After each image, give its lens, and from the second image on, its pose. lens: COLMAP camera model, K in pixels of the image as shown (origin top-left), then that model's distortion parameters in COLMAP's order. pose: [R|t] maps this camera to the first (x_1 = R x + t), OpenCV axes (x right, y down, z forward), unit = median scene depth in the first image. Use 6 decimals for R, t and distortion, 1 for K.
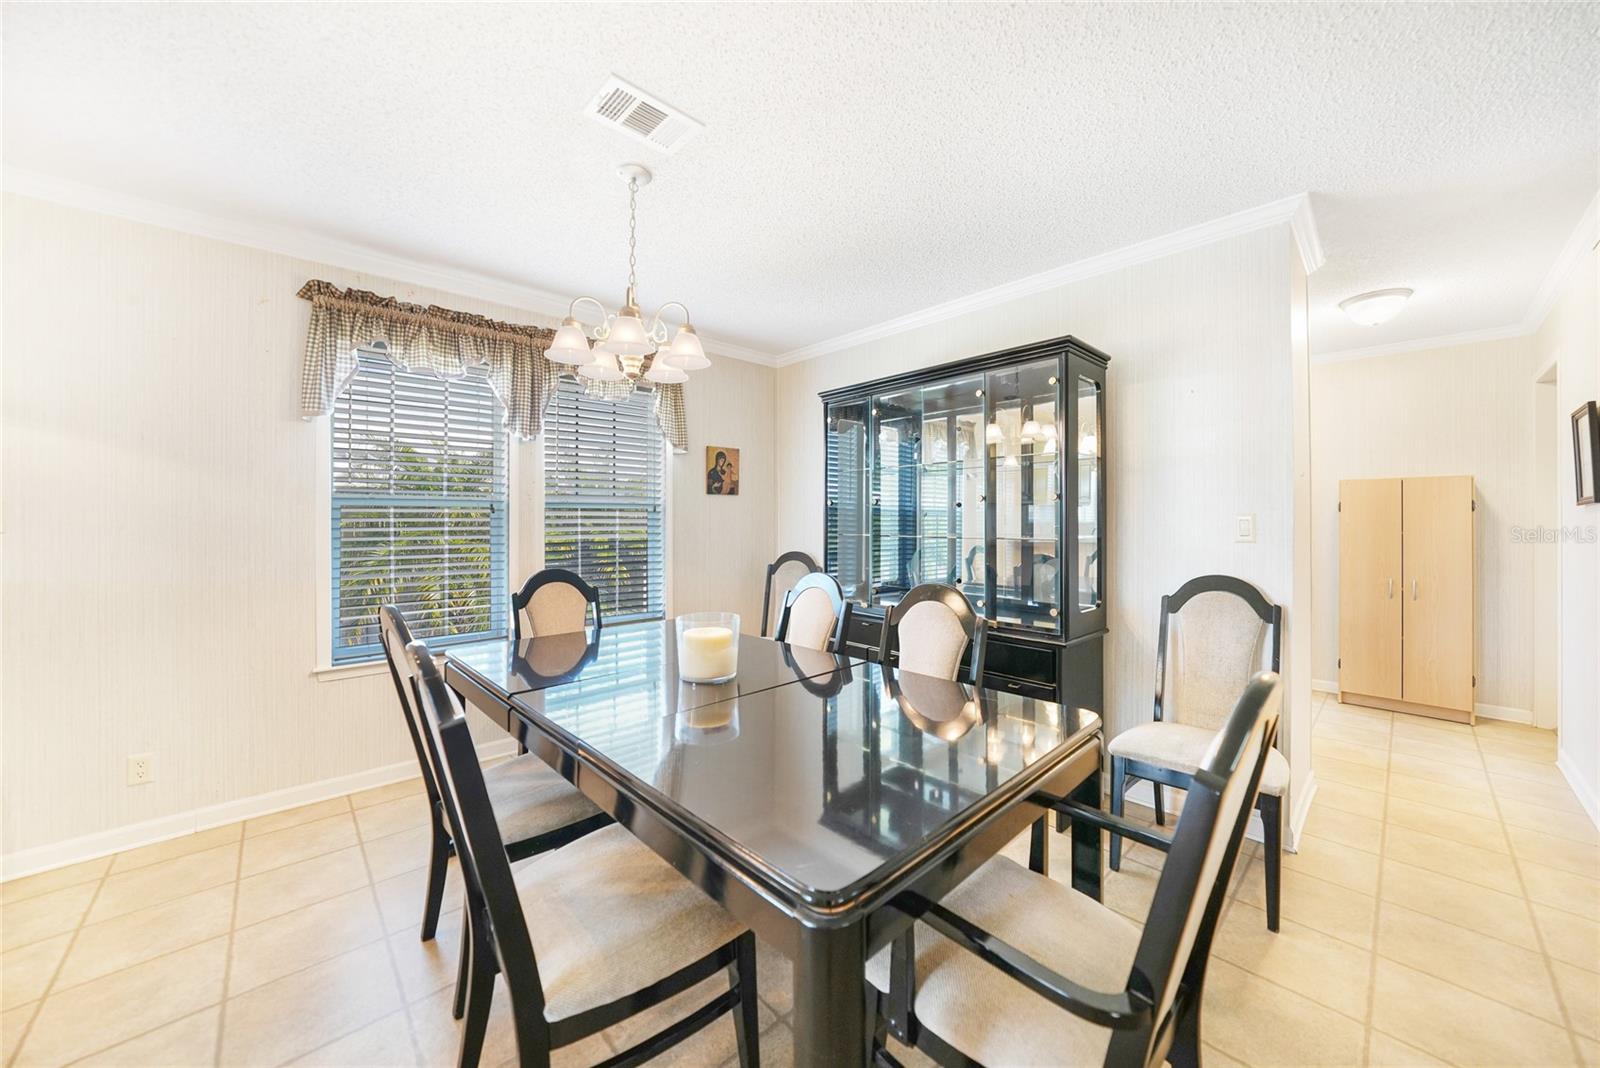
lens RADIAL K [[575.7, 0, 802.6], [0, 575.7, 518.5], [0, 0, 1]] dist [-0.001042, -0.000026]
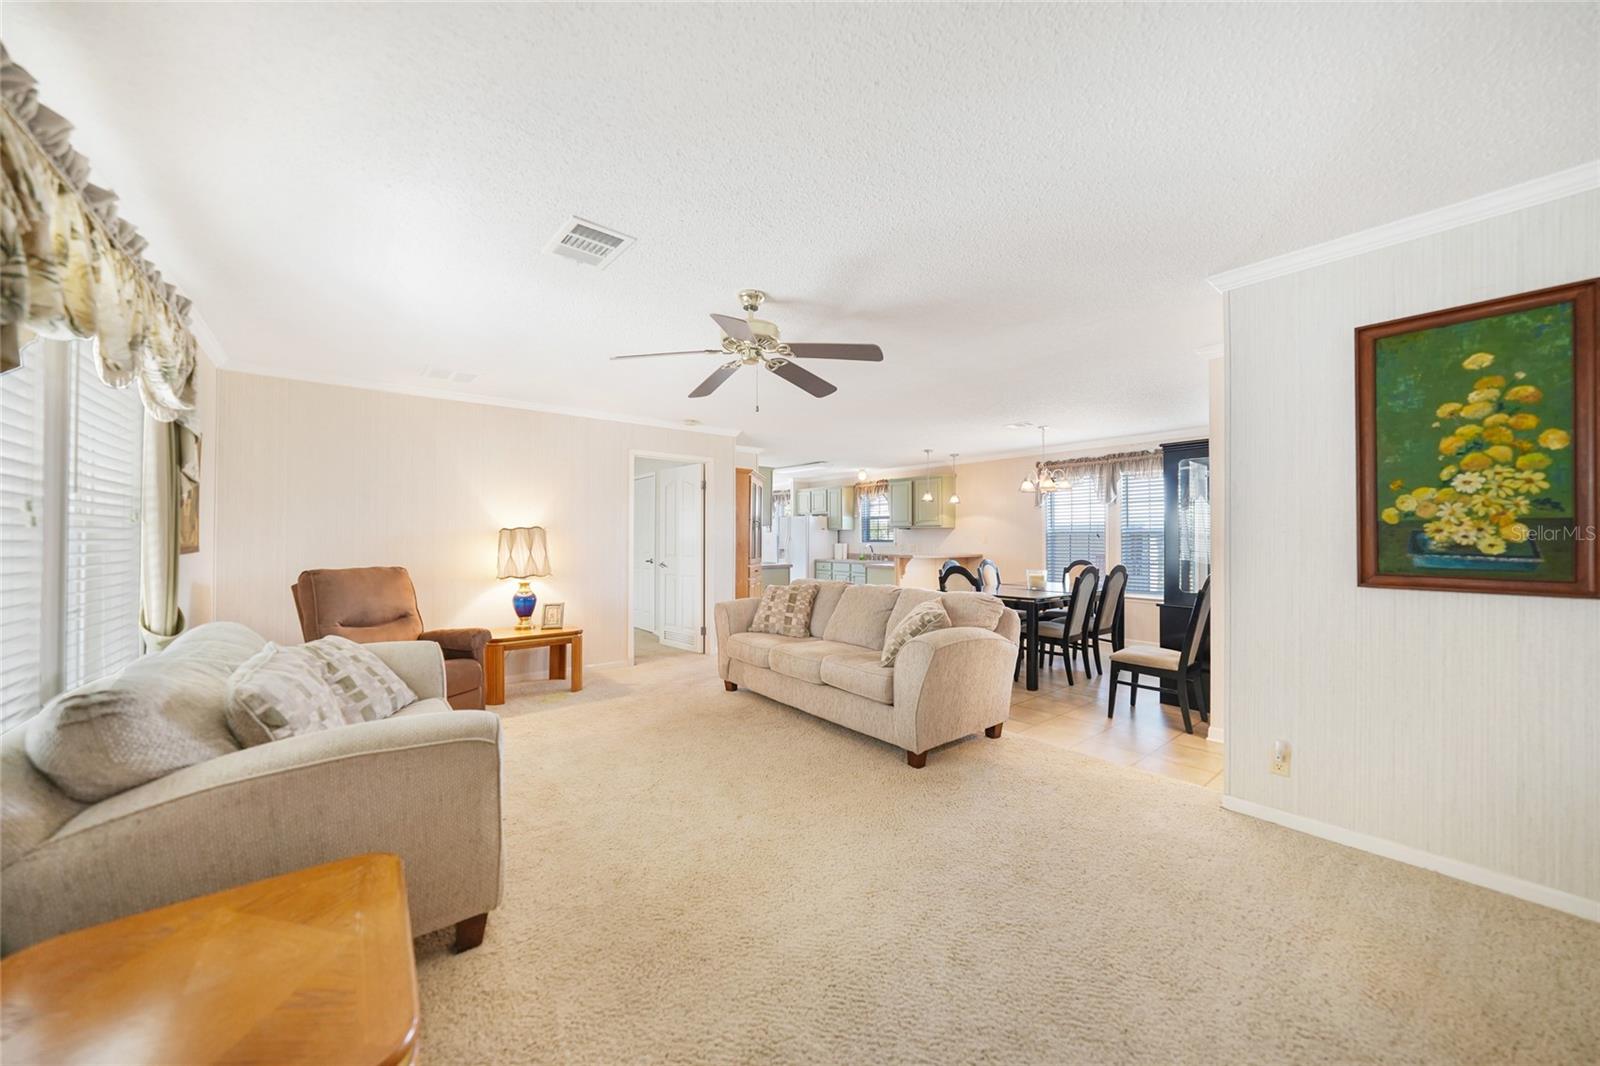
lens RADIAL K [[565.3, 0, 800.0], [0, 565.3, 533.0], [0, 0, 1]] dist [-0.001891, 0.000076]
pose [[-0.047265, -0.015304, -0.998765, 1.485978], [-0.005874, 0.999870, -0.015043, 0.010005], [0.998865, 0.005155, -0.047349, -0.079343]]
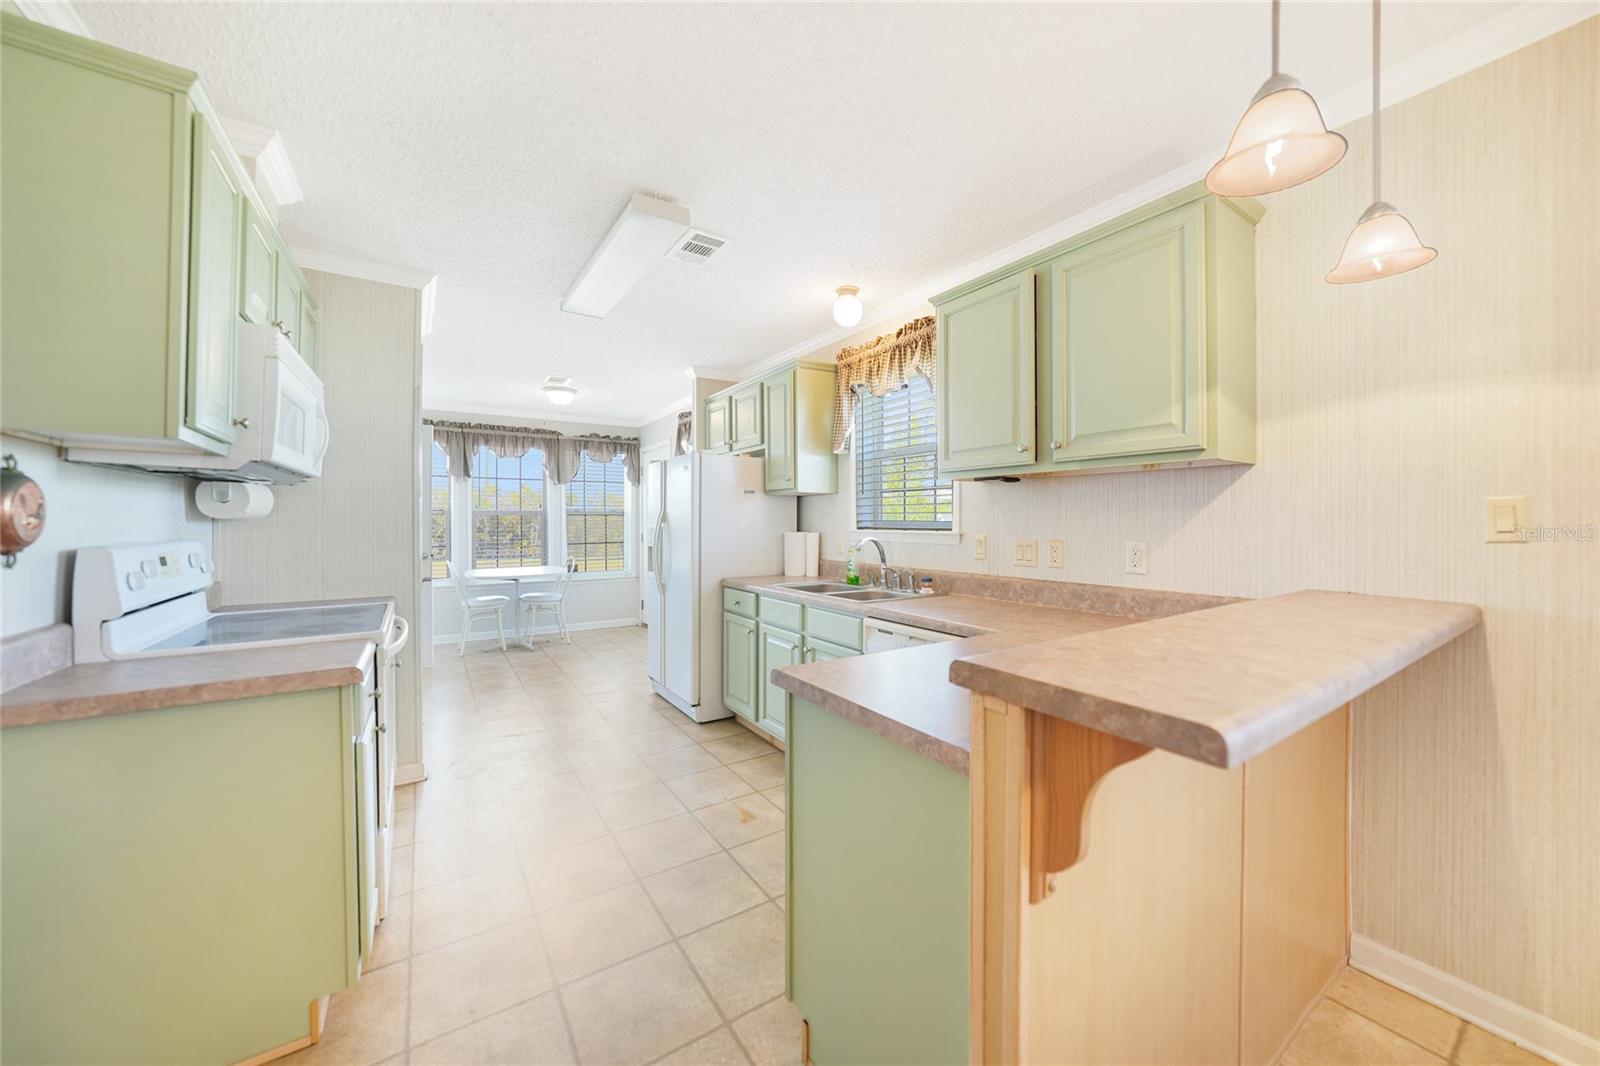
lens RADIAL K [[571.7, 0, 803.8], [0, 571.7, 527.8], [0, 0, 1]] dist [-0.013937, 0.000120]
pose [[-0.128973, 0.006749, -0.991625, -0.323713], [-0.003224, 0.999969, 0.007225, 0.003177], [0.991643, 0.004129, -0.128948, 0.126351]]
